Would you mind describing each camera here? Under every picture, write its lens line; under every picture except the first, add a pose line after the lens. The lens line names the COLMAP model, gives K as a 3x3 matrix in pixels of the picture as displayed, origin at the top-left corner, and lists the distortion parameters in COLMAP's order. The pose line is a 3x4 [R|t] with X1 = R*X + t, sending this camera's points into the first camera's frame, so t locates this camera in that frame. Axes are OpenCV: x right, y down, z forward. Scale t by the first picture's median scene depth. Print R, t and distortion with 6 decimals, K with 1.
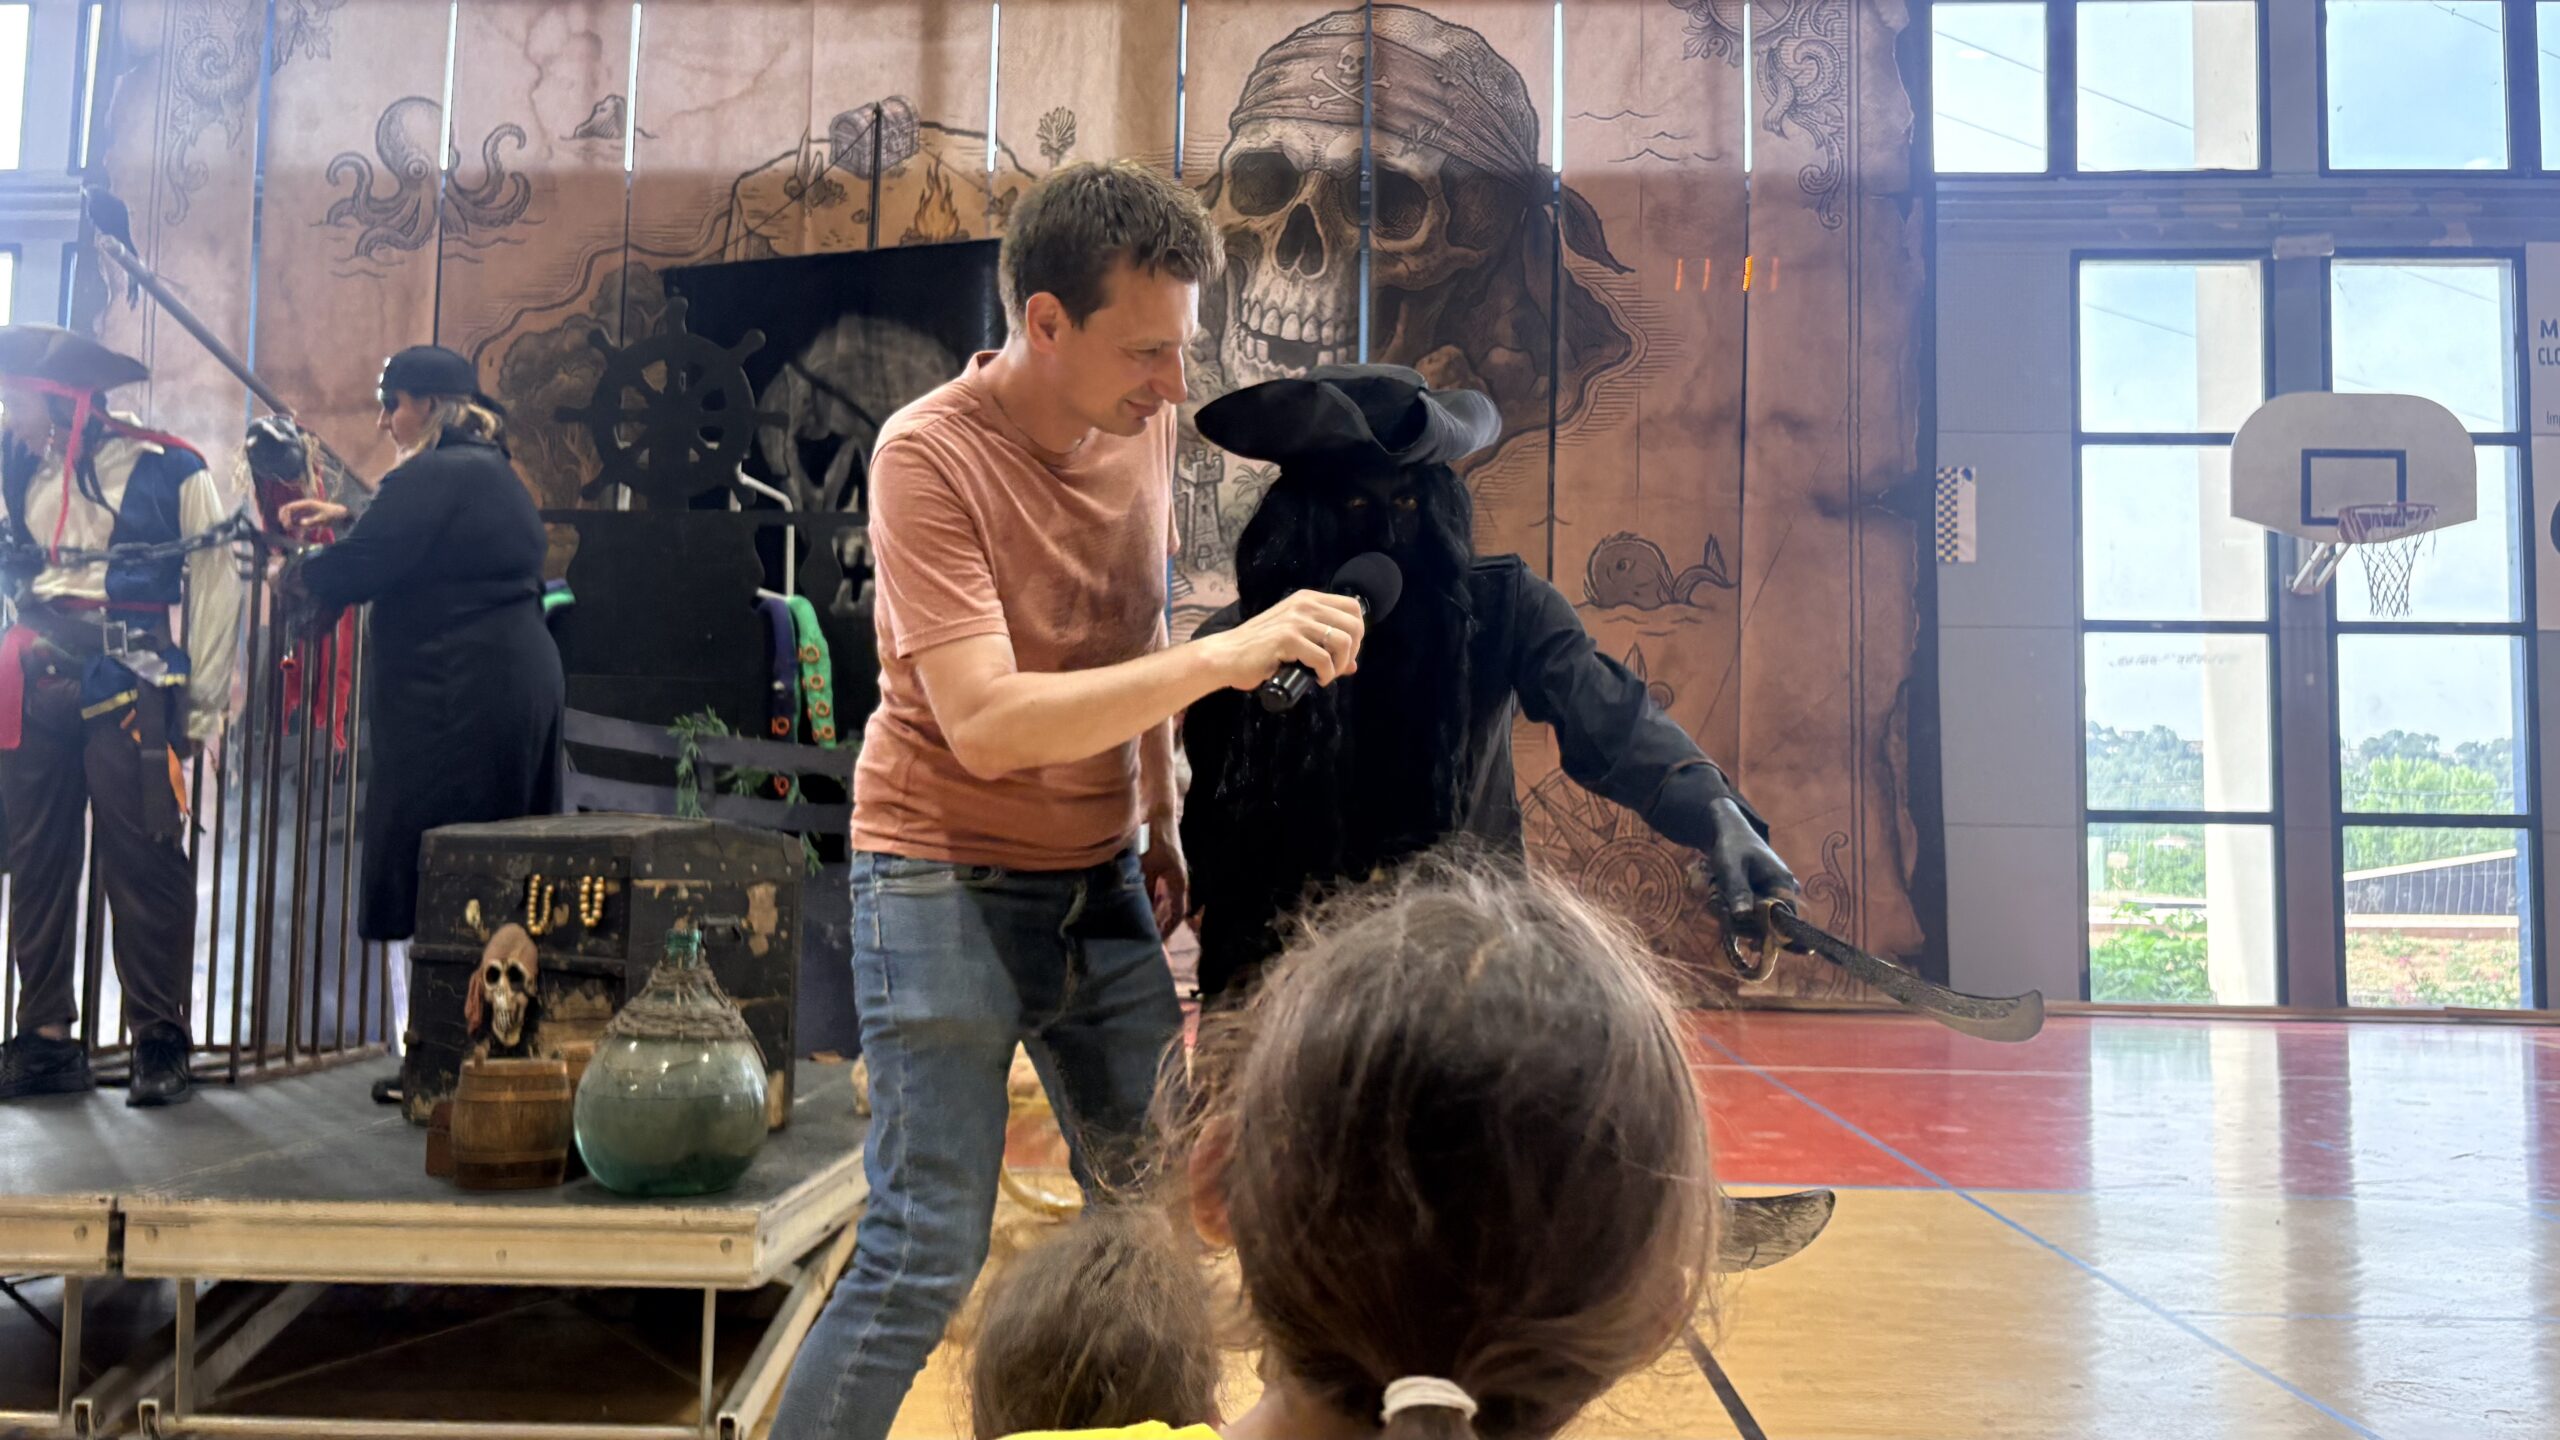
lens RADIAL K [[1939.2, 0, 1293.9], [0, 1939.2, 728.8], [0, 0, 1]] dist [0.031525, -0.033868]
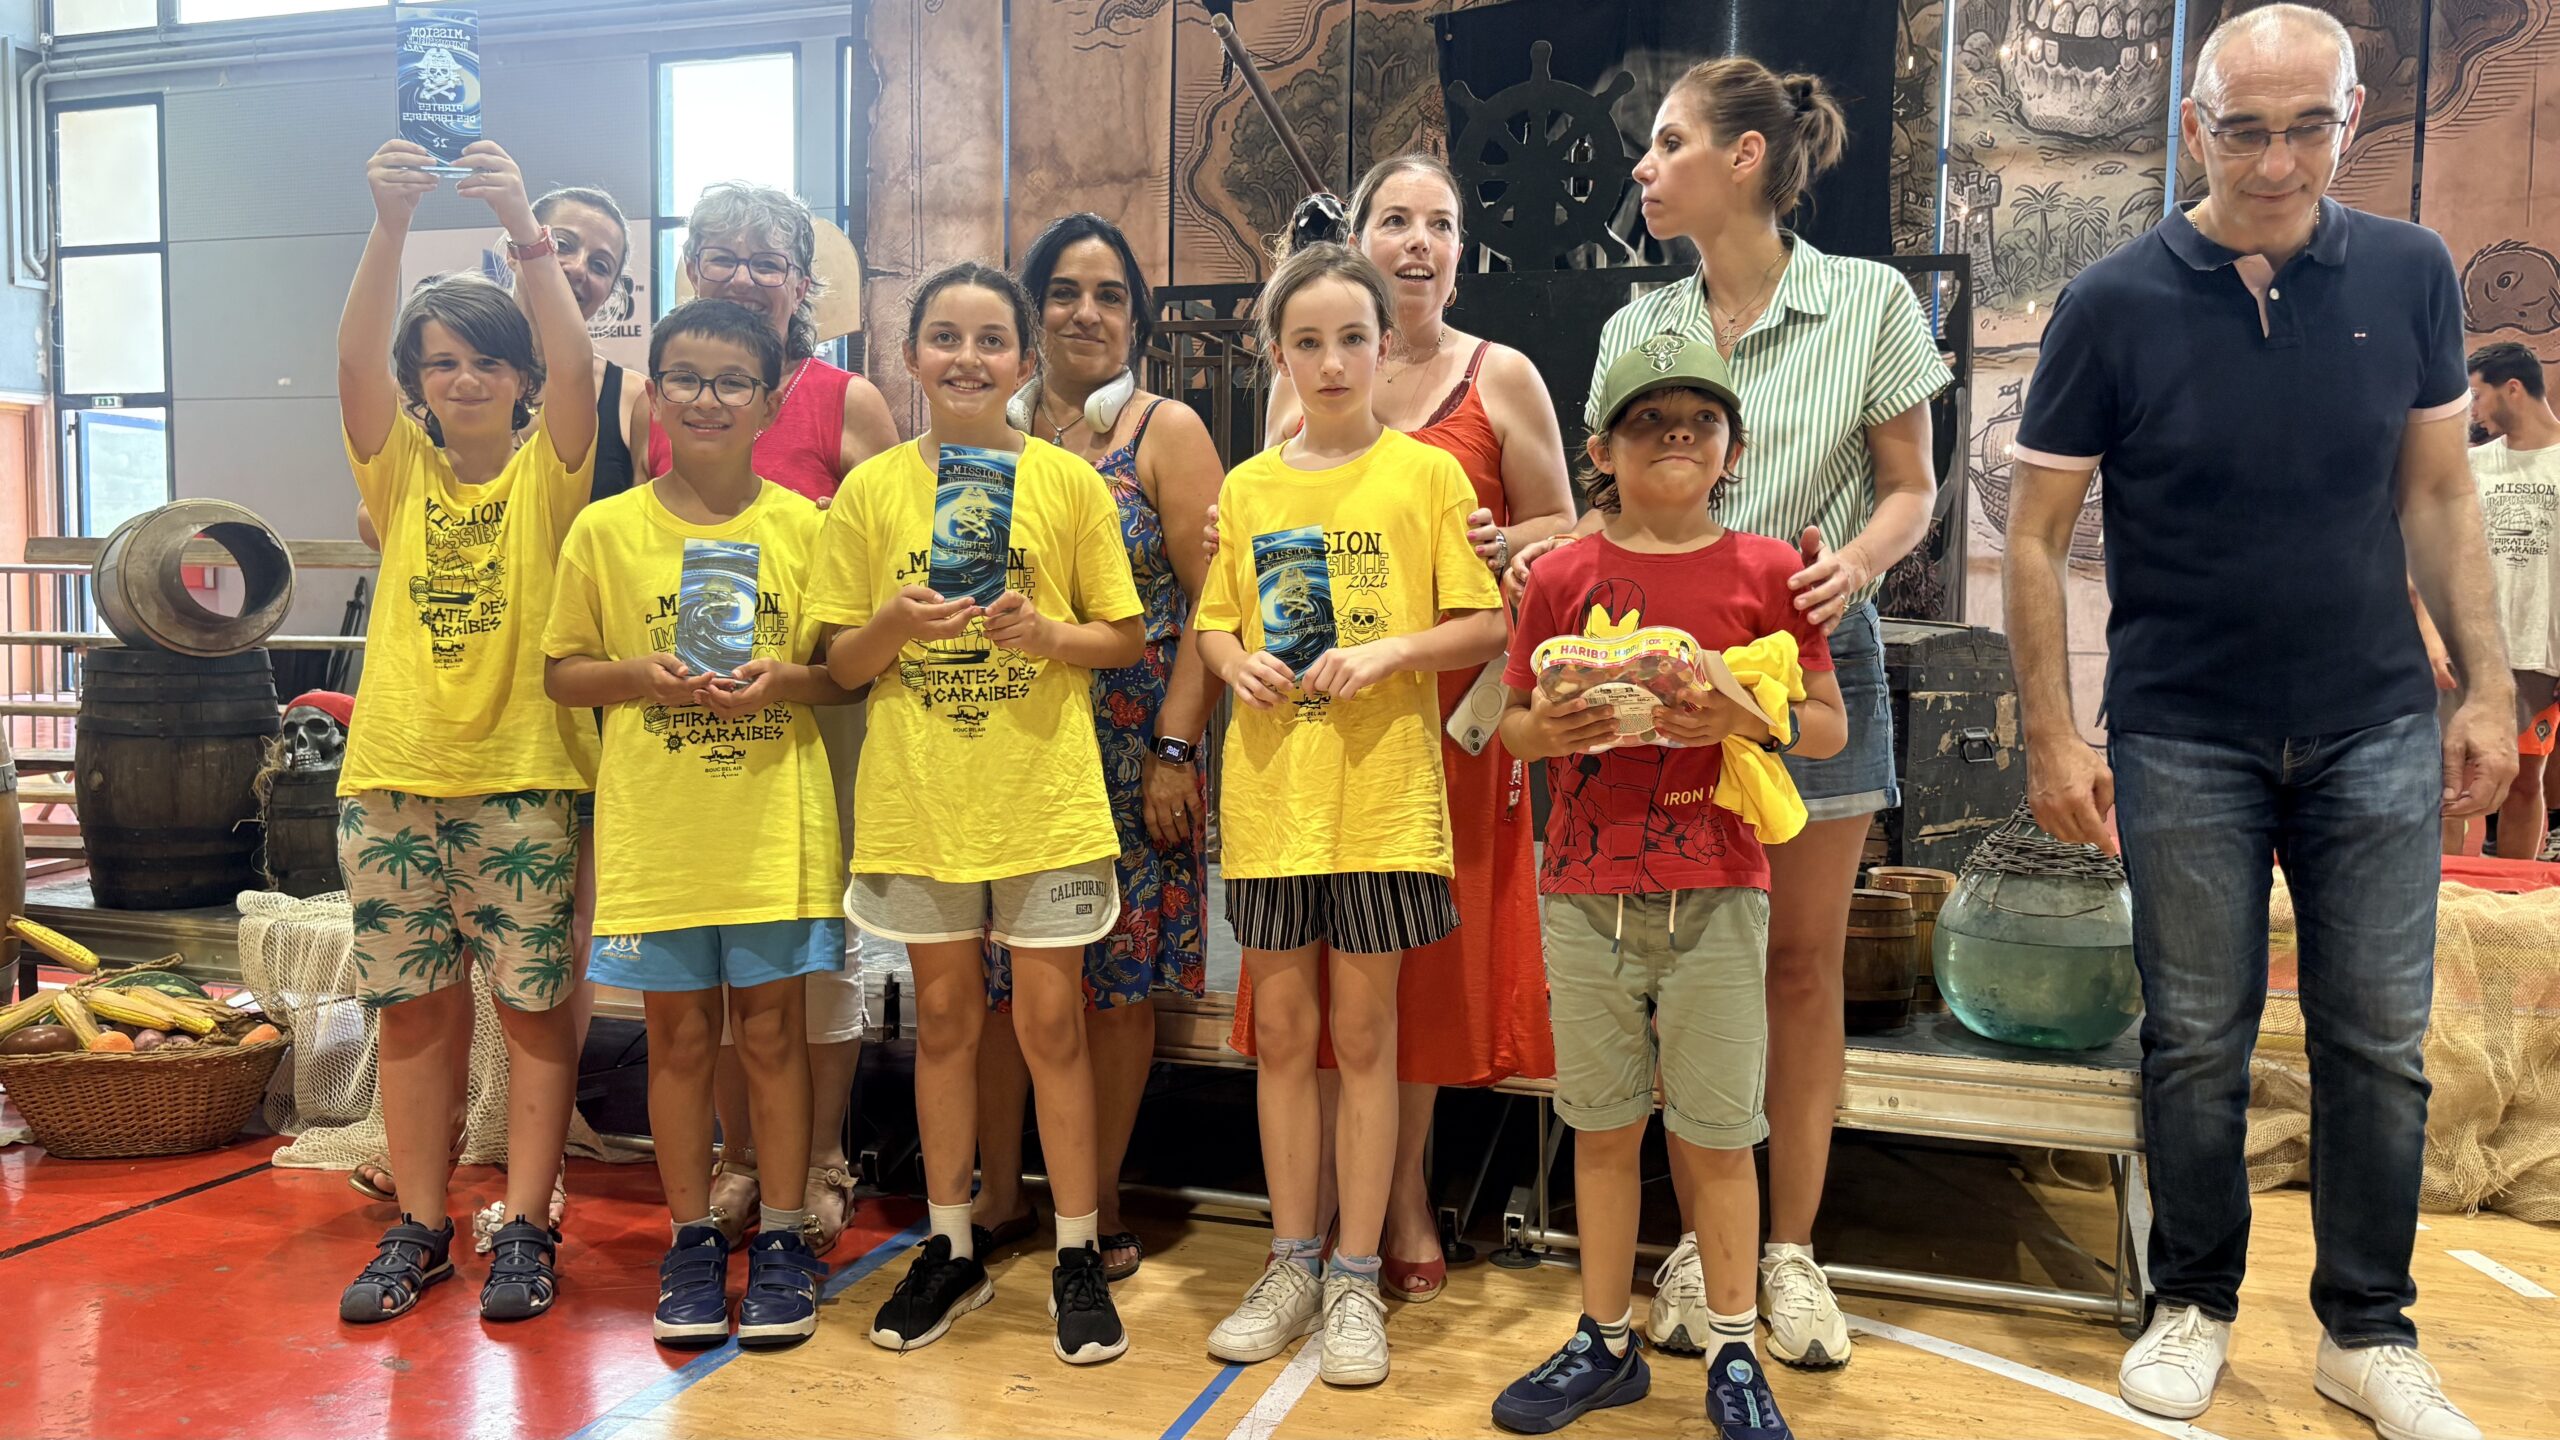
lens RADIAL K [[1939.2, 0, 1270.8], [0, 1939.2, 717.4], [0, 0, 1]] dist [0.031525, -0.033868]
pose [[0.960519, 0.018242, -0.277616, -0.106056], [0.016235, 0.992472, 0.121388, -0.007263], [0.277741, -0.121103, 0.952992, 0.012621]]
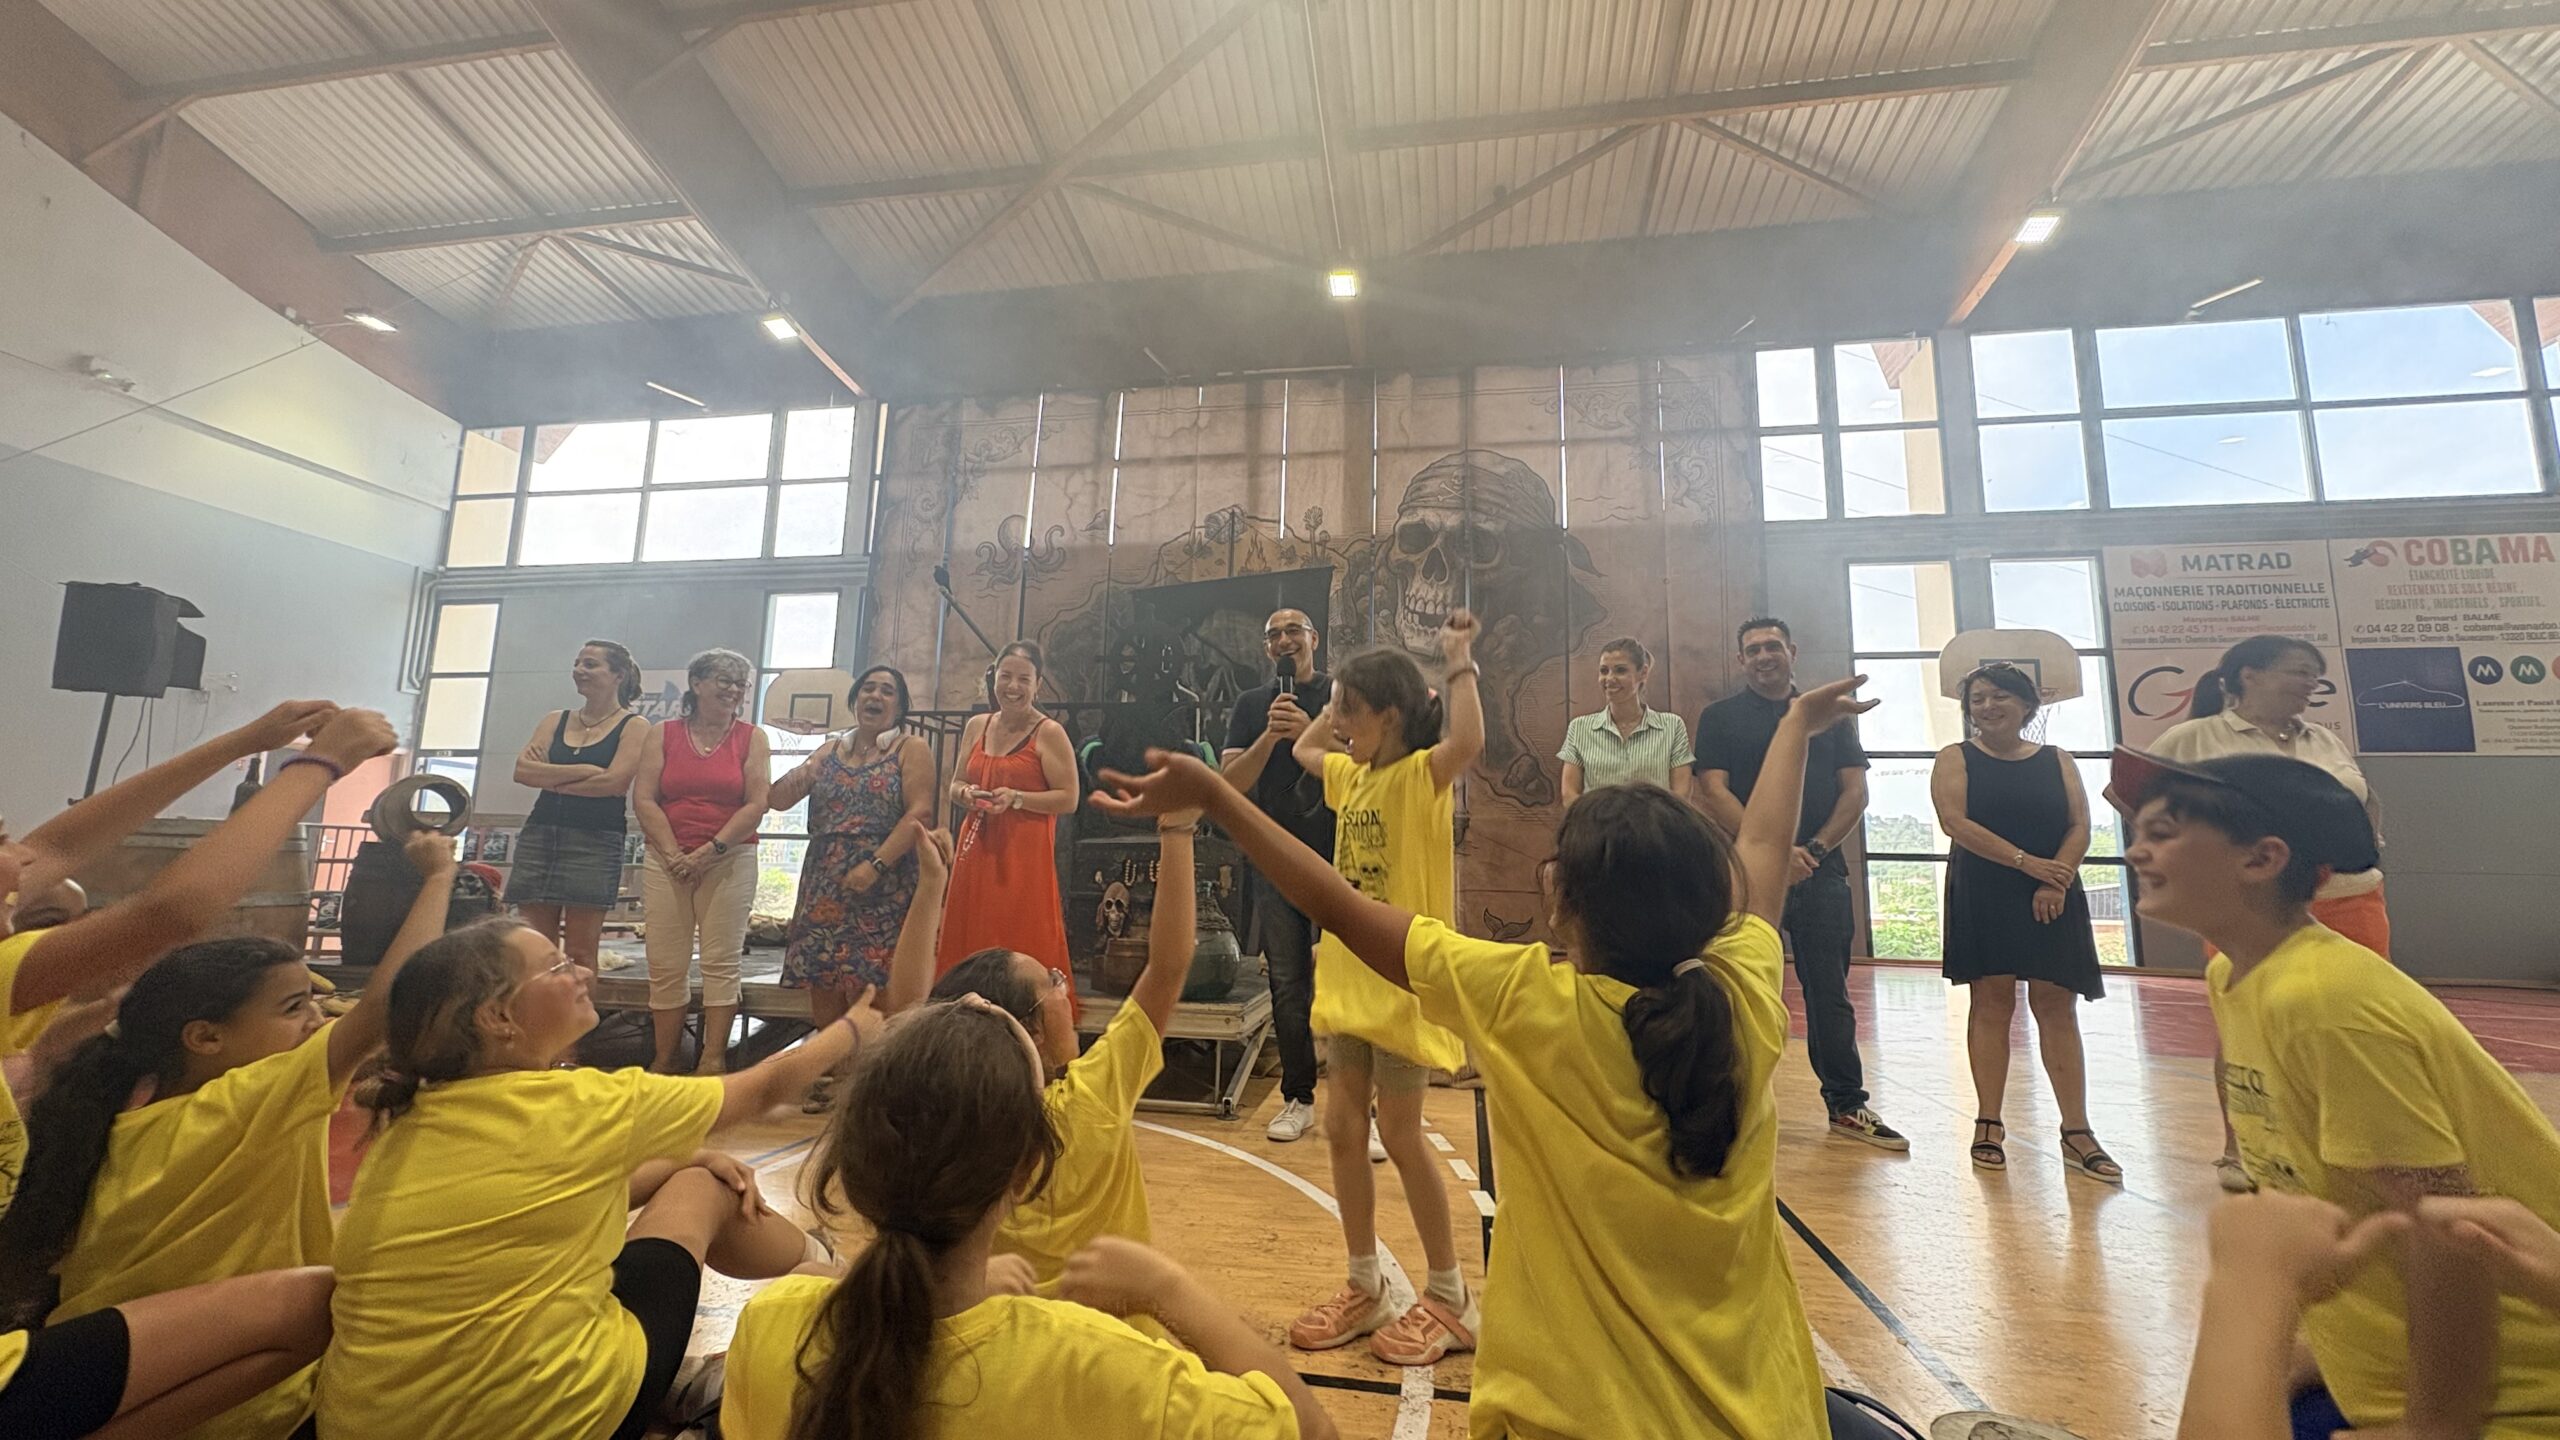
lens RADIAL K [[1017.3, 0, 1274.6], [0, 1017.3, 723.3], [0, 0, 1]] dist [-0.006105, 0.001103]
pose [[0.990395, -0.011927, -0.137750, -0.017523], [-0.000922, 0.995681, -0.092836, 0.007929], [0.138262, 0.092071, 0.986107, -0.043110]]
